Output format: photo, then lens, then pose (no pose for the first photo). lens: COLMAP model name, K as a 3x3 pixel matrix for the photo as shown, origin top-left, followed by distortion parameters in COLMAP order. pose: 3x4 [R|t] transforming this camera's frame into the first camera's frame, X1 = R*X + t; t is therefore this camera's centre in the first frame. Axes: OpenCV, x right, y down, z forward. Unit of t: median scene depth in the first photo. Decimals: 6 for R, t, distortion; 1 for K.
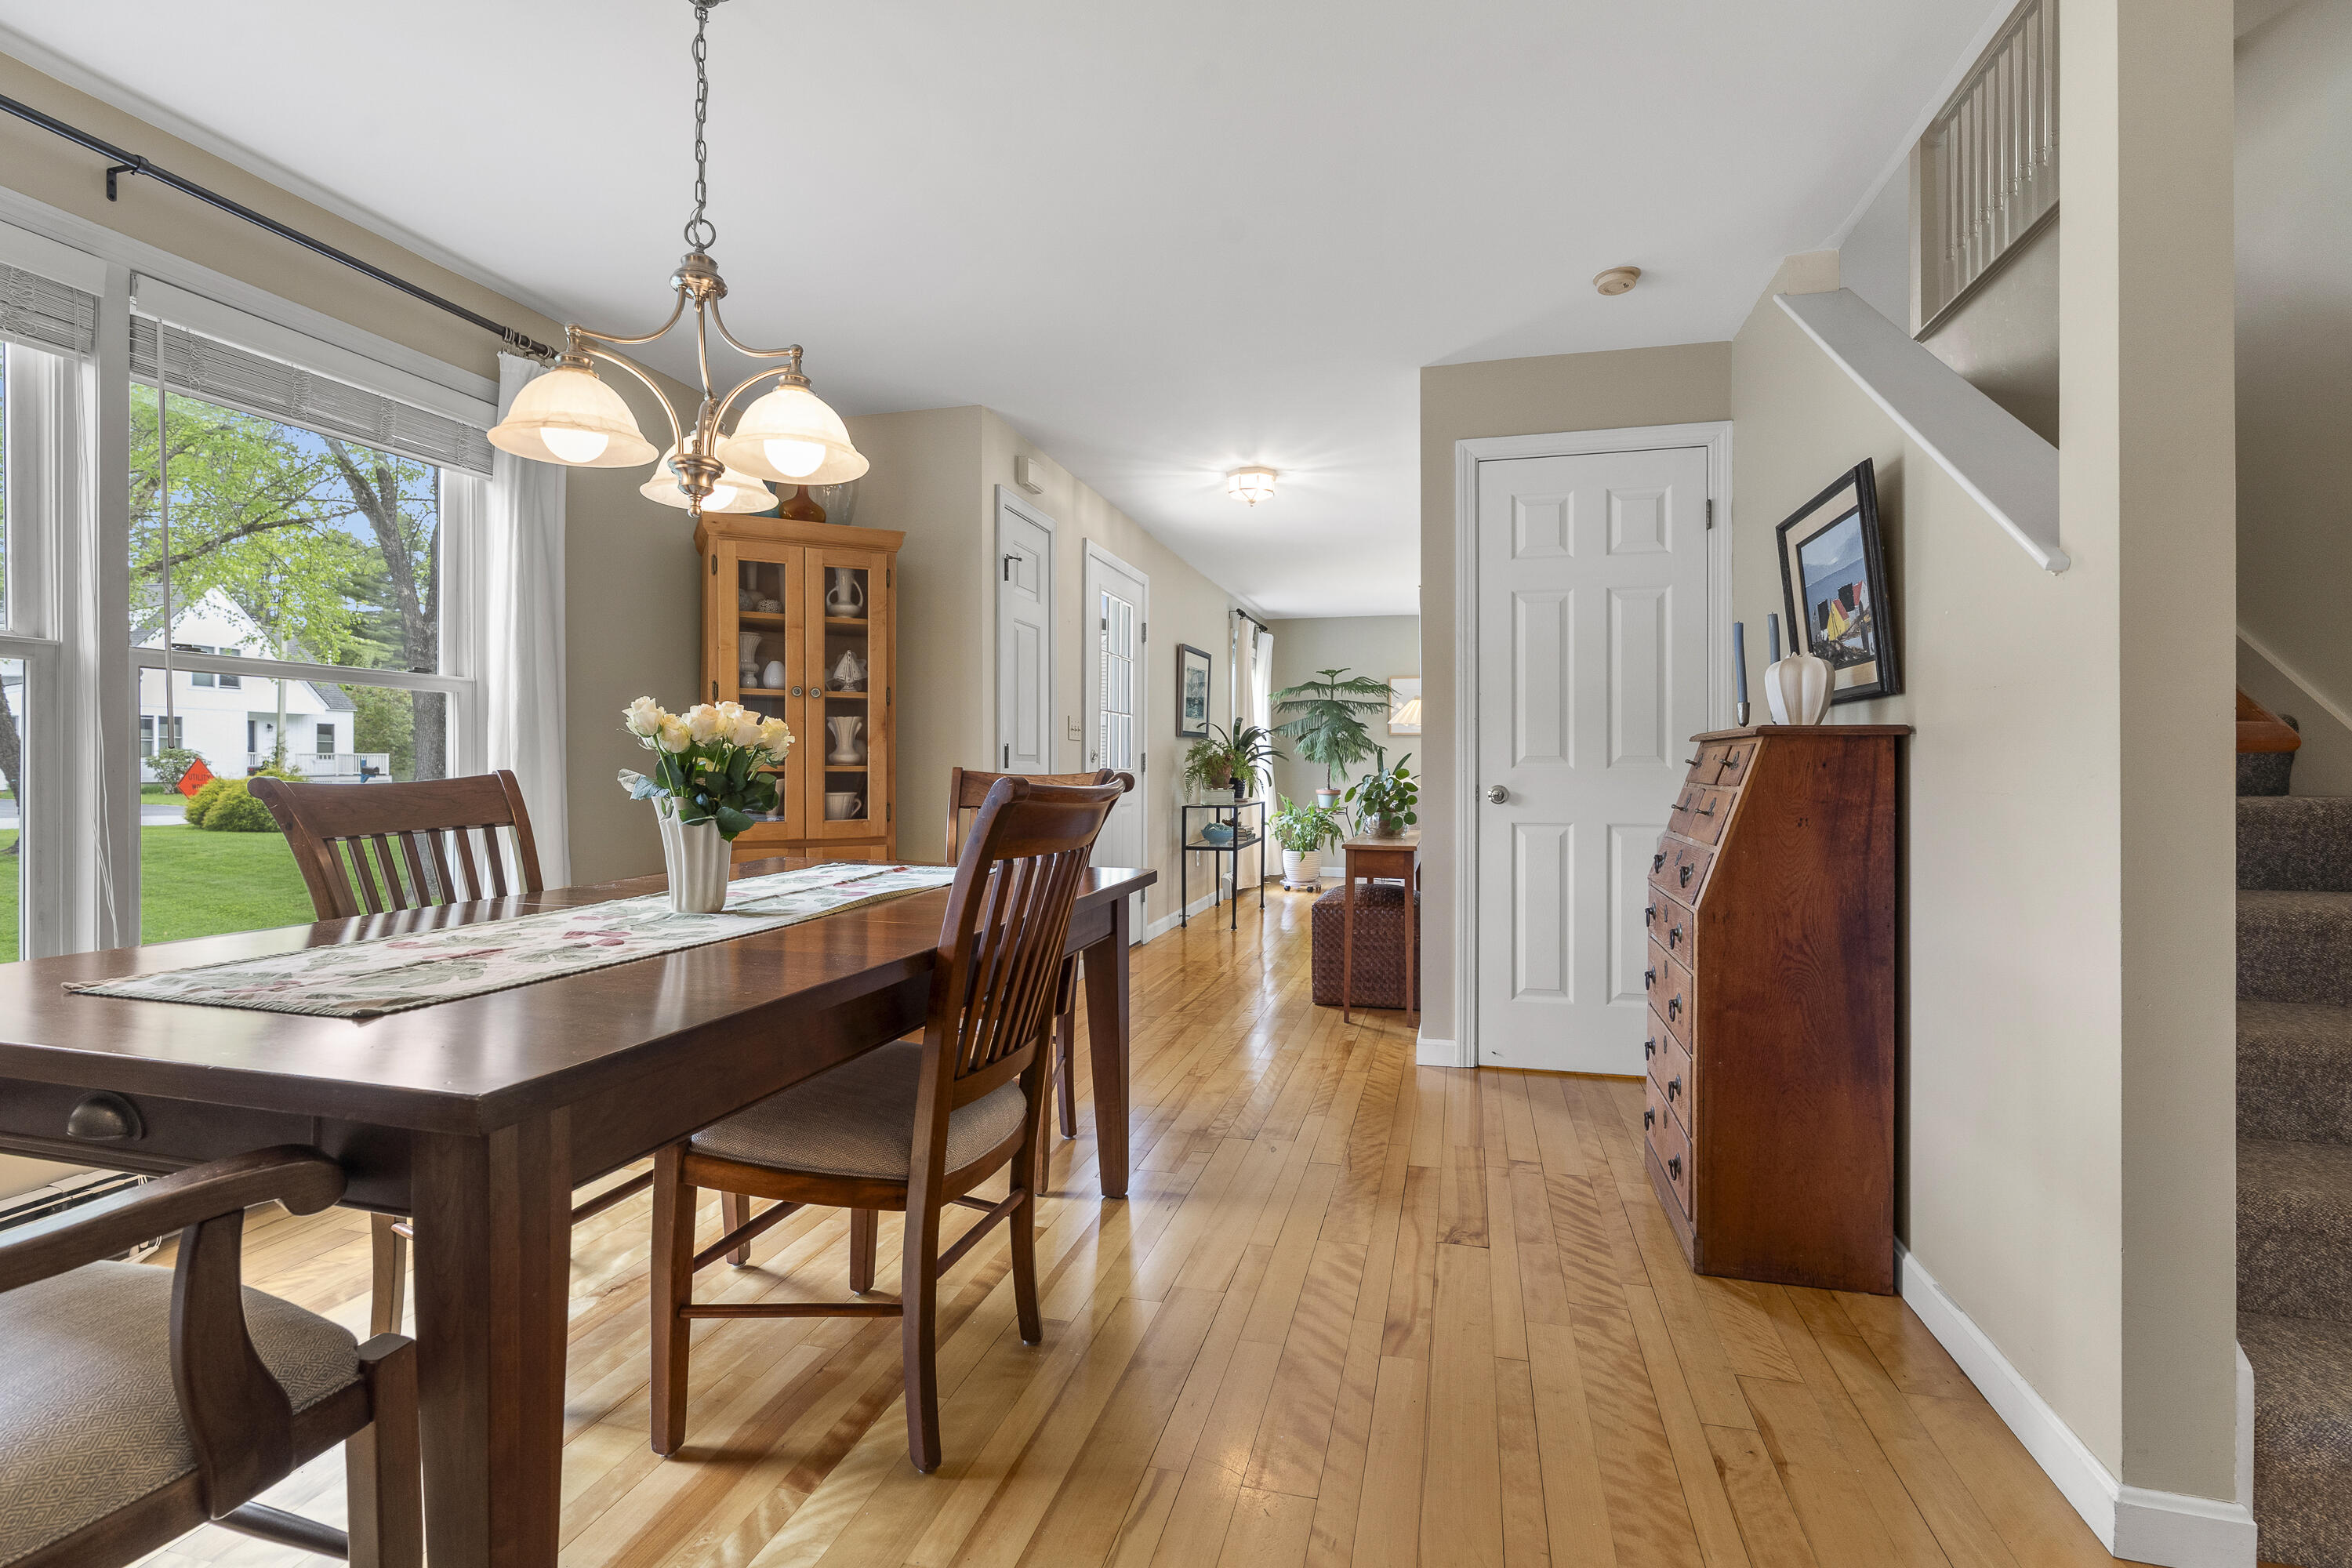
lens RADIAL K [[1075.1, 0, 1172.8], [0, 1075.1, 763.7], [0, 0, 1]] dist [-0.003015, 0.001258]
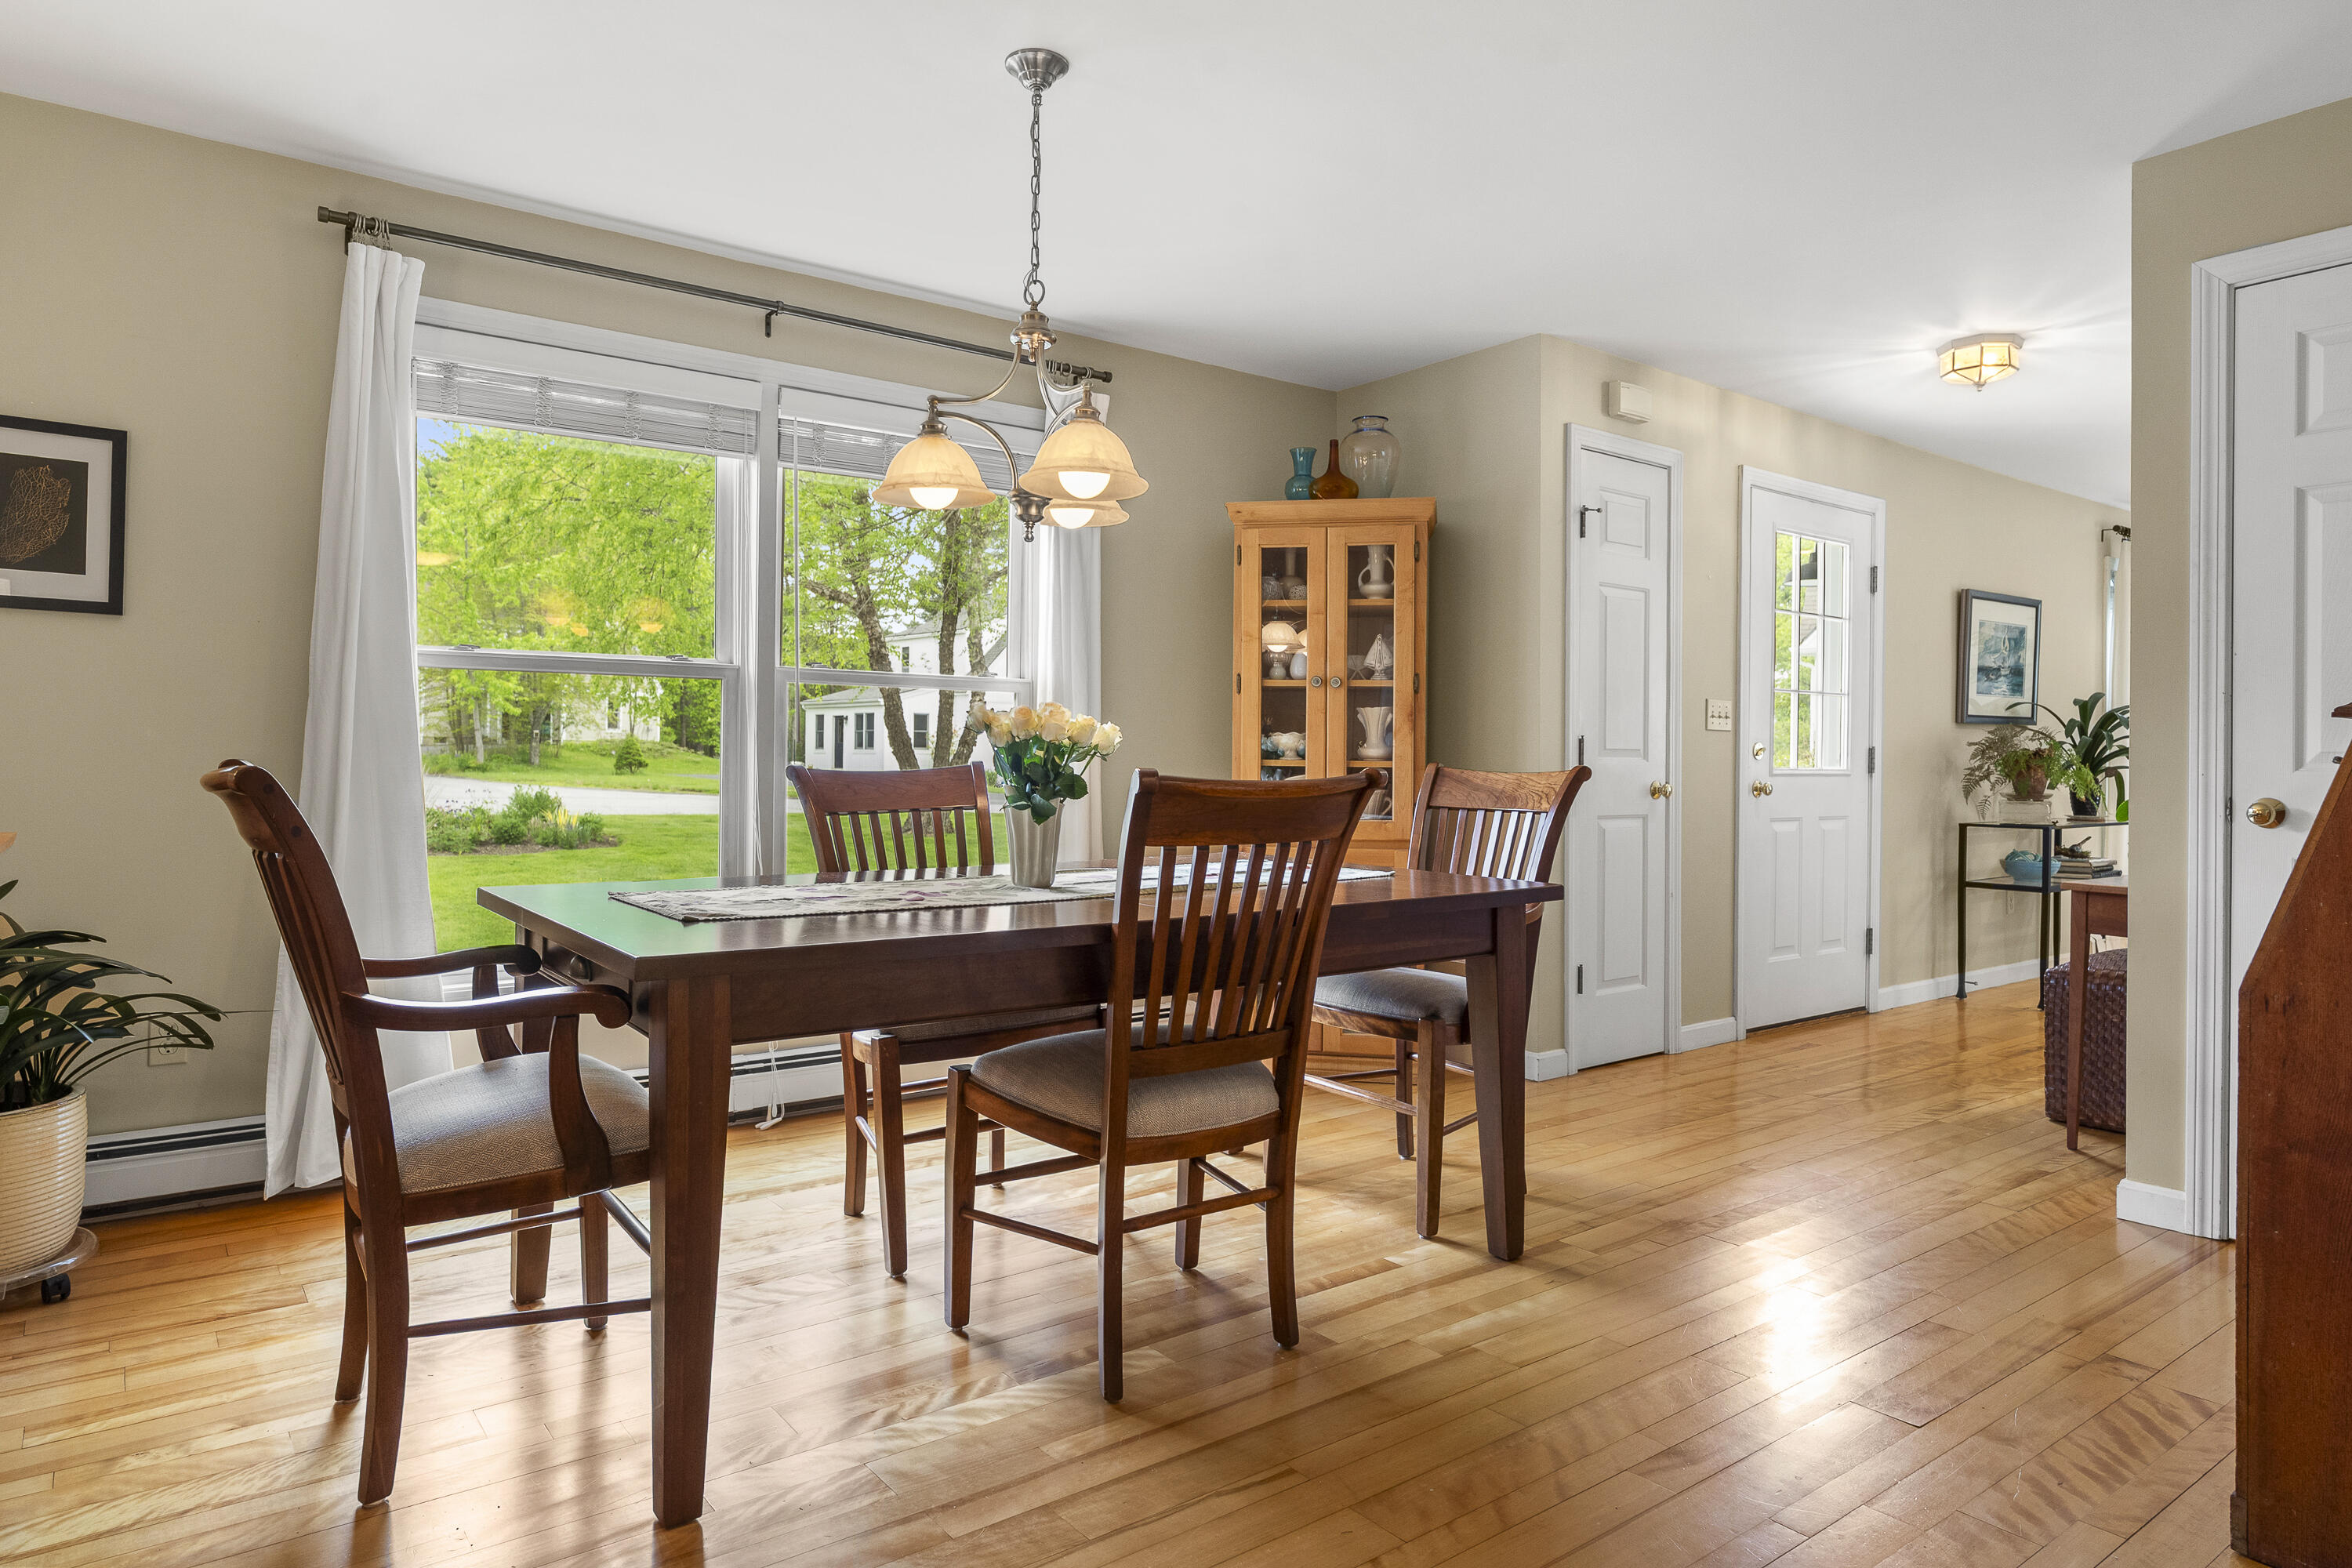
lens RADIAL K [[1388.6, 0, 1166.9], [0, 1388.6, 754.5], [0, 0, 1]] dist [-0.000102, 0.002107]
pose [[0.784969, 0.003738, -0.619524, 0.315440], [-0.006485, 0.999977, -0.002183, 0.000310], [0.619501, 0.005731, 0.784975, -0.037799]]
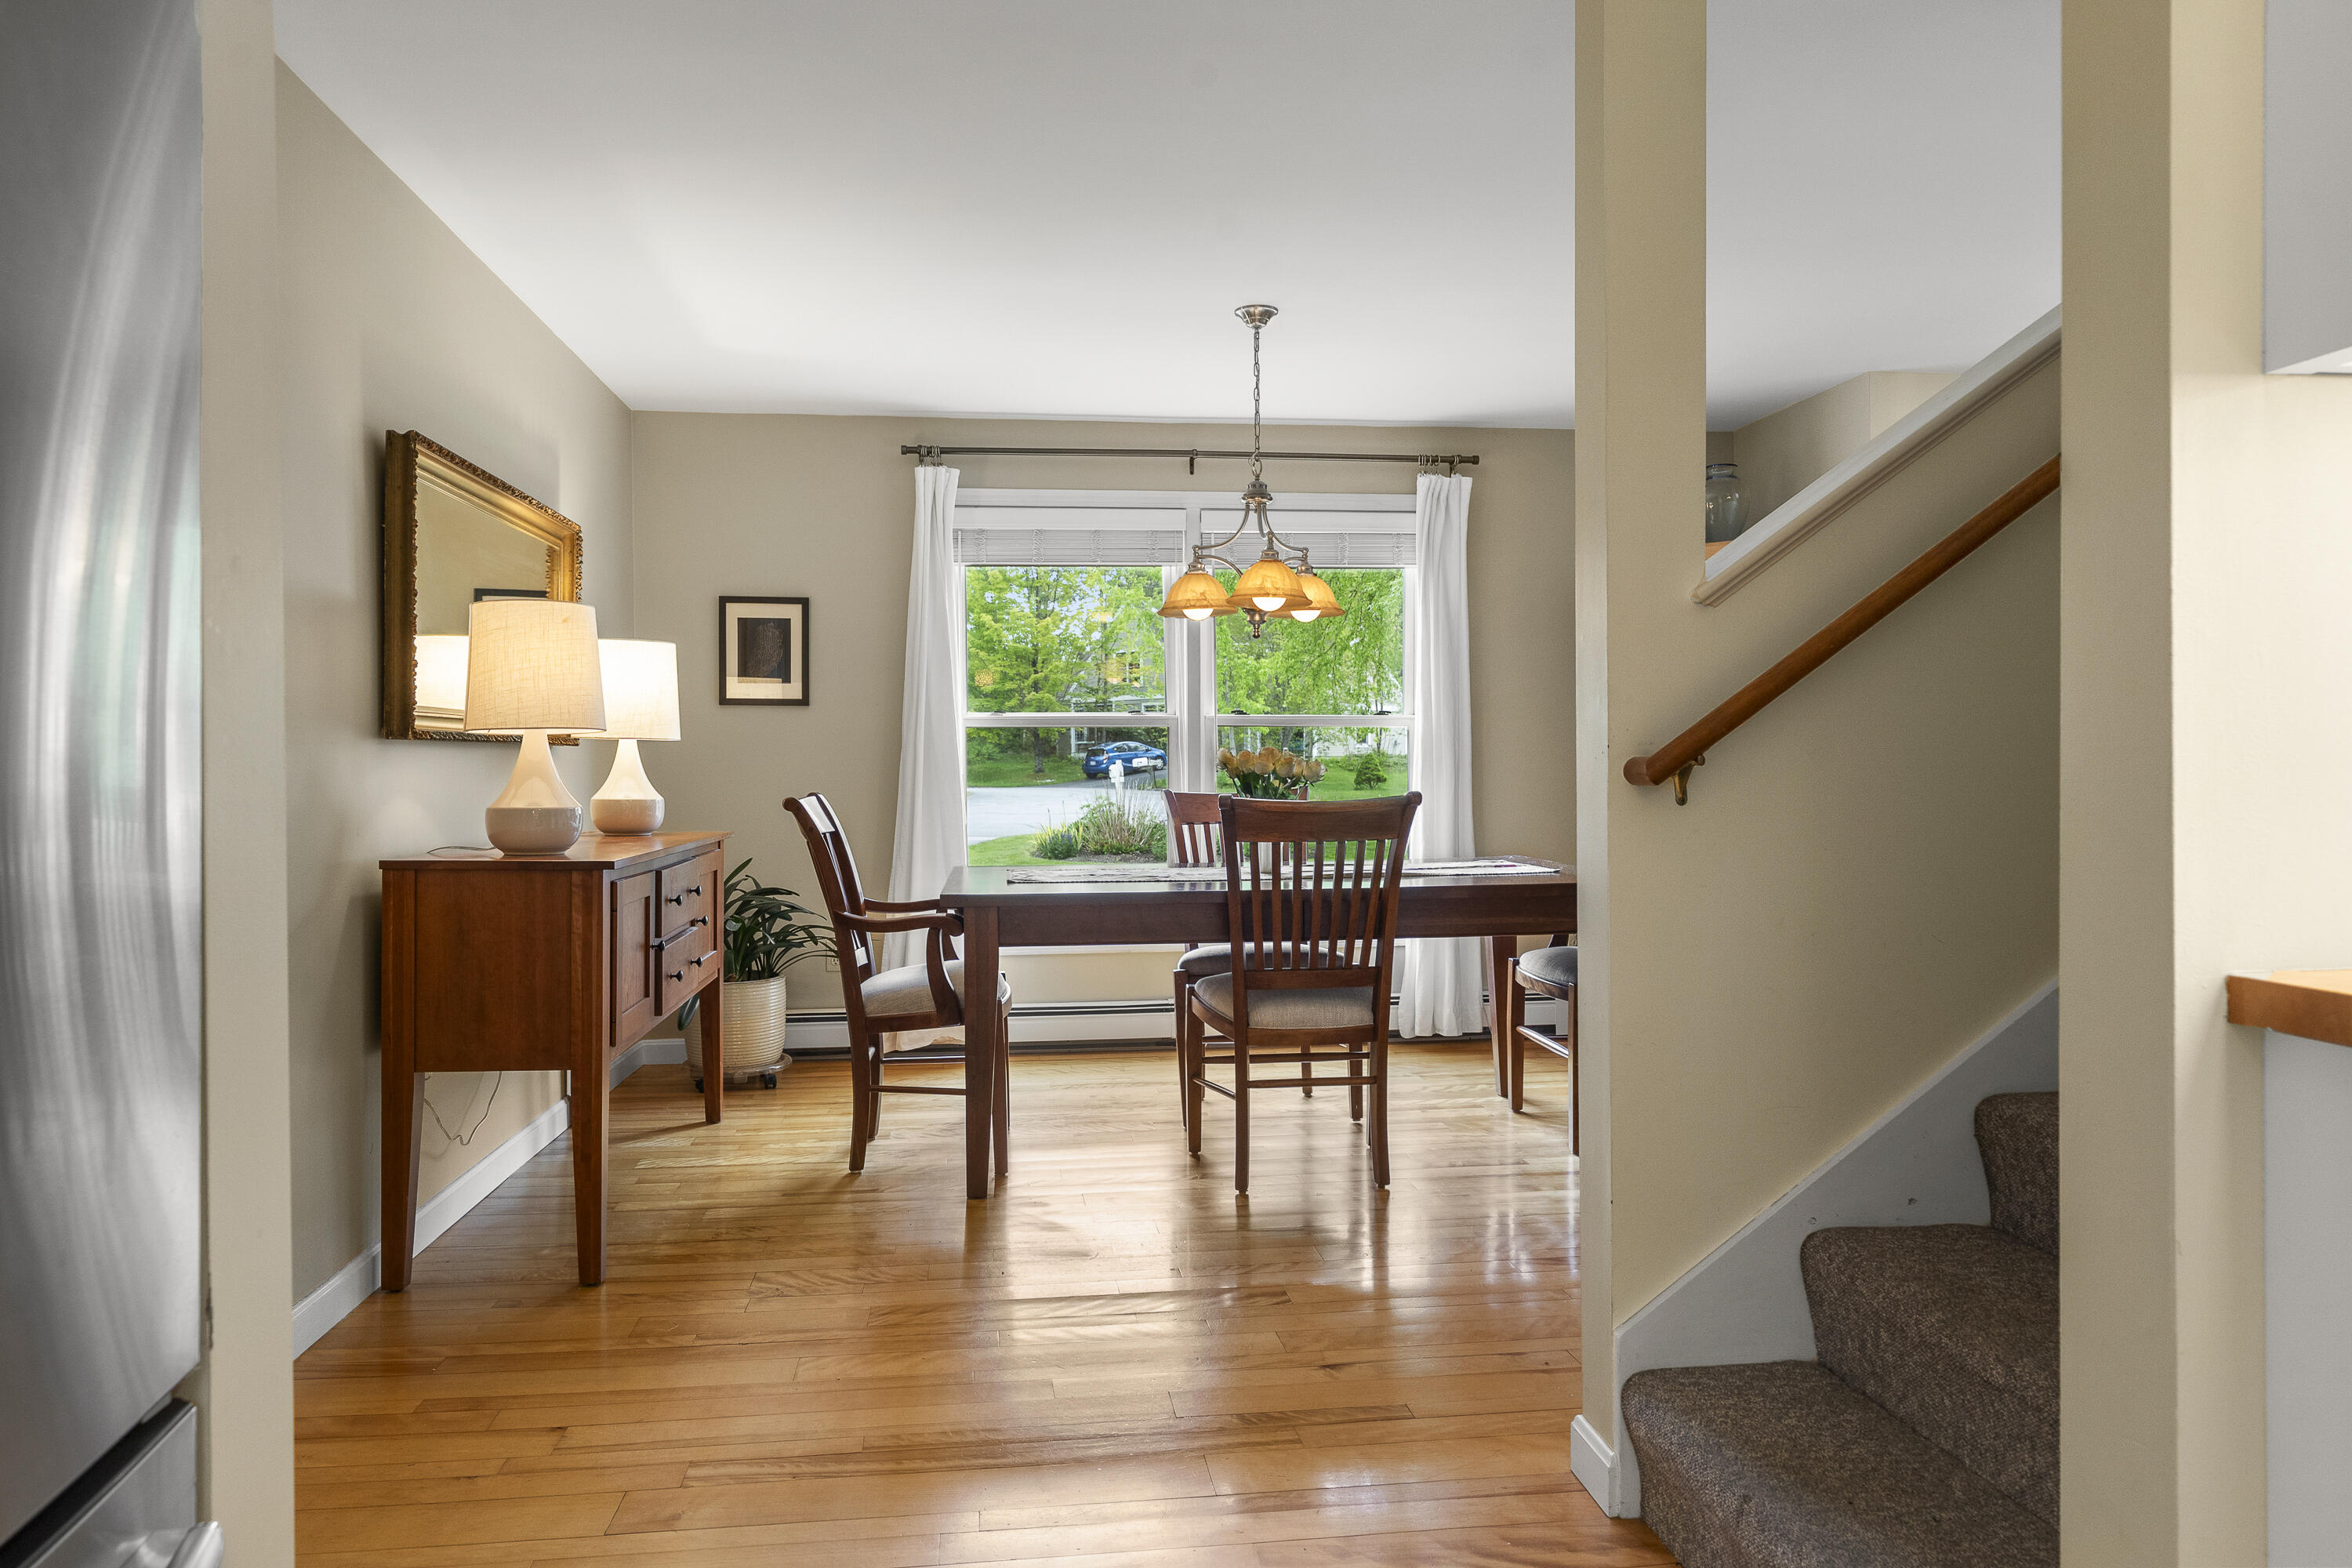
lens RADIAL K [[1531.2, 0, 1176.0], [0, 1531.2, 784.0], [0, 0, 1]] dist [0.034782, -0.000095]
pose [[0.374578, 0.005484, -0.927179, 0.928985], [0.008988, 0.999914, 0.009545, -0.013203], [0.927152, -0.011909, 0.374496, -0.011482]]
